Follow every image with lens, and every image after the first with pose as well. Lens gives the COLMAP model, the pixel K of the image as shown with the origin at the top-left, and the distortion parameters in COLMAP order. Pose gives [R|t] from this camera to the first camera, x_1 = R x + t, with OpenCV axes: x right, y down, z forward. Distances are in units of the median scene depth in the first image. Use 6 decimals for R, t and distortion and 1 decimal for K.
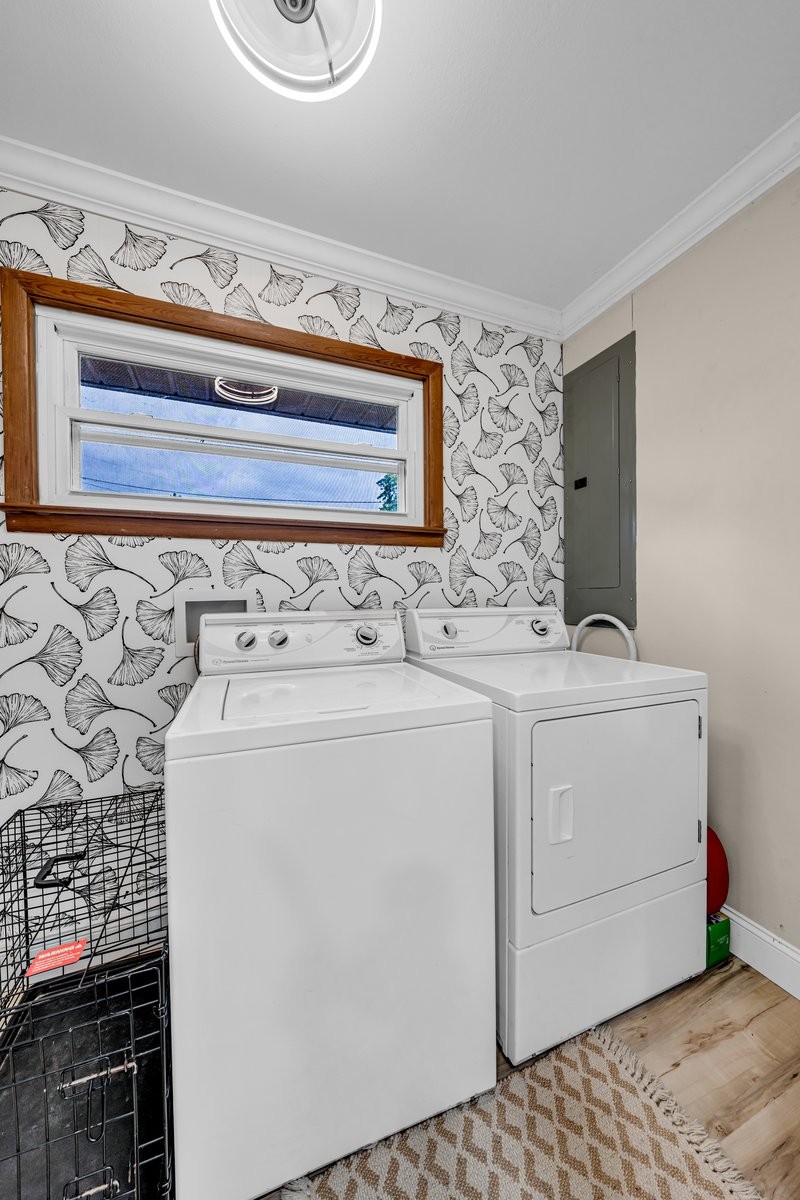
lens RADIAL K [[449.7, 0, 411.4], [0, 449.7, 597.7], [0, 0, 1]] dist [-0.004338, 0.000341]
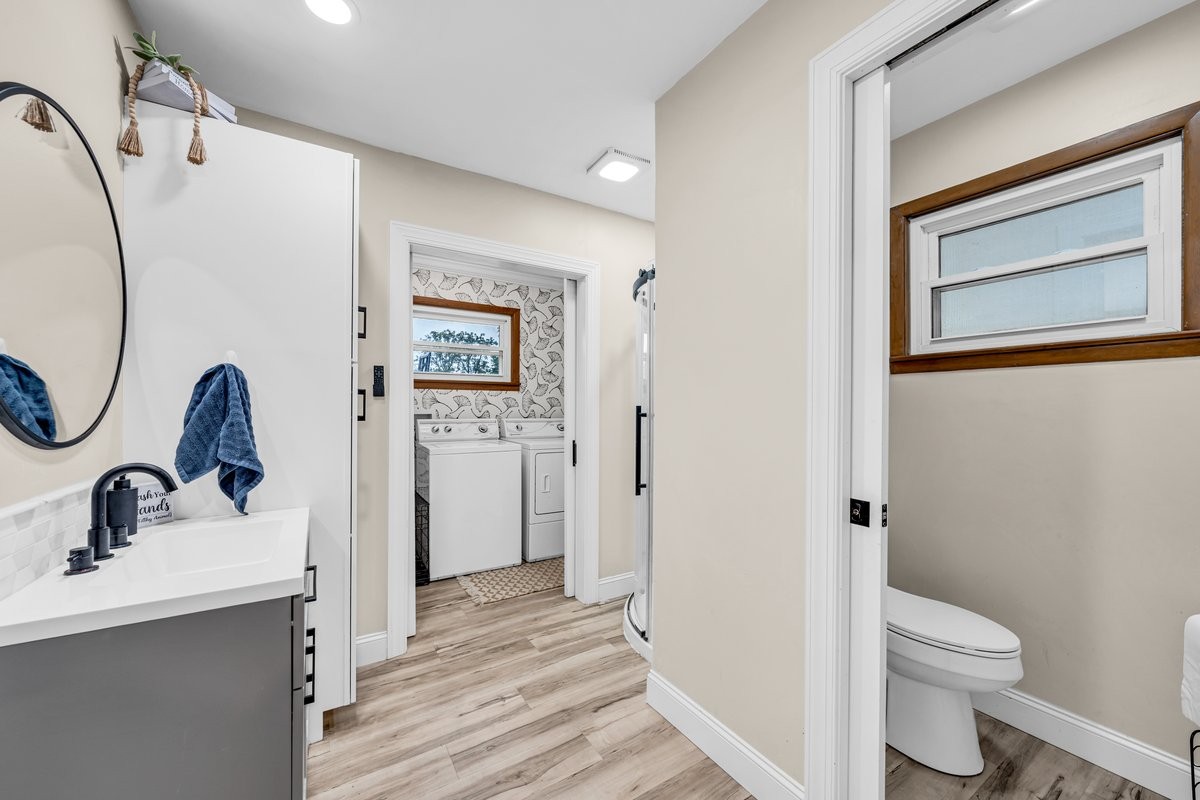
lens RADIAL K [[449.7, 0, 599.3], [0, 449.7, 407.7], [0, 0, 1]] dist [-0.004338, 0.000341]
pose [[0.989720, 0.012241, 0.142497, 0.170686], [-0.010951, 0.999892, -0.009835, -0.013720], [-0.142602, 0.008173, 0.989746, -1.465378]]
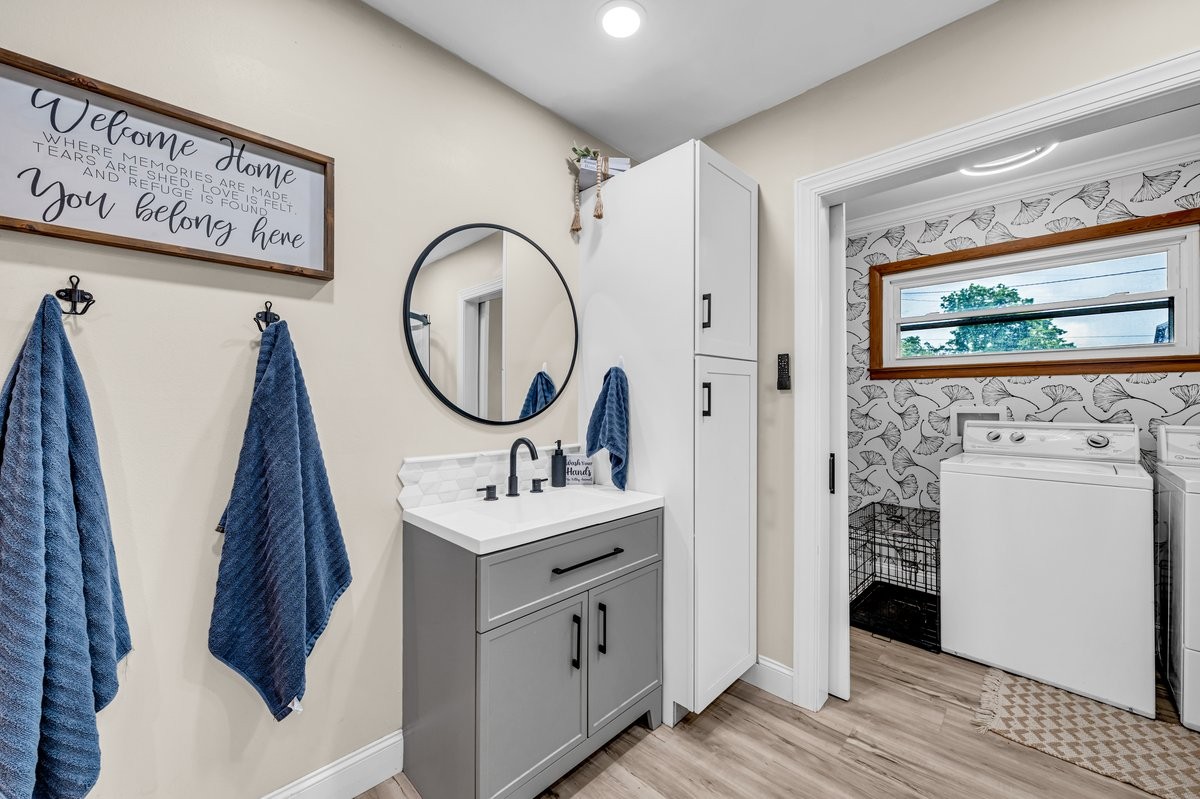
lens RADIAL K [[449.7, 0, 602.8], [0, 449.7, 399.7], [0, 0, 1]] dist [-0.004338, 0.000341]
pose [[0.376634, 0.006887, -0.926337, 0.587111], [-0.016962, 0.999856, 0.000536, -0.020006], [0.926207, 0.015511, 0.376696, -0.931166]]
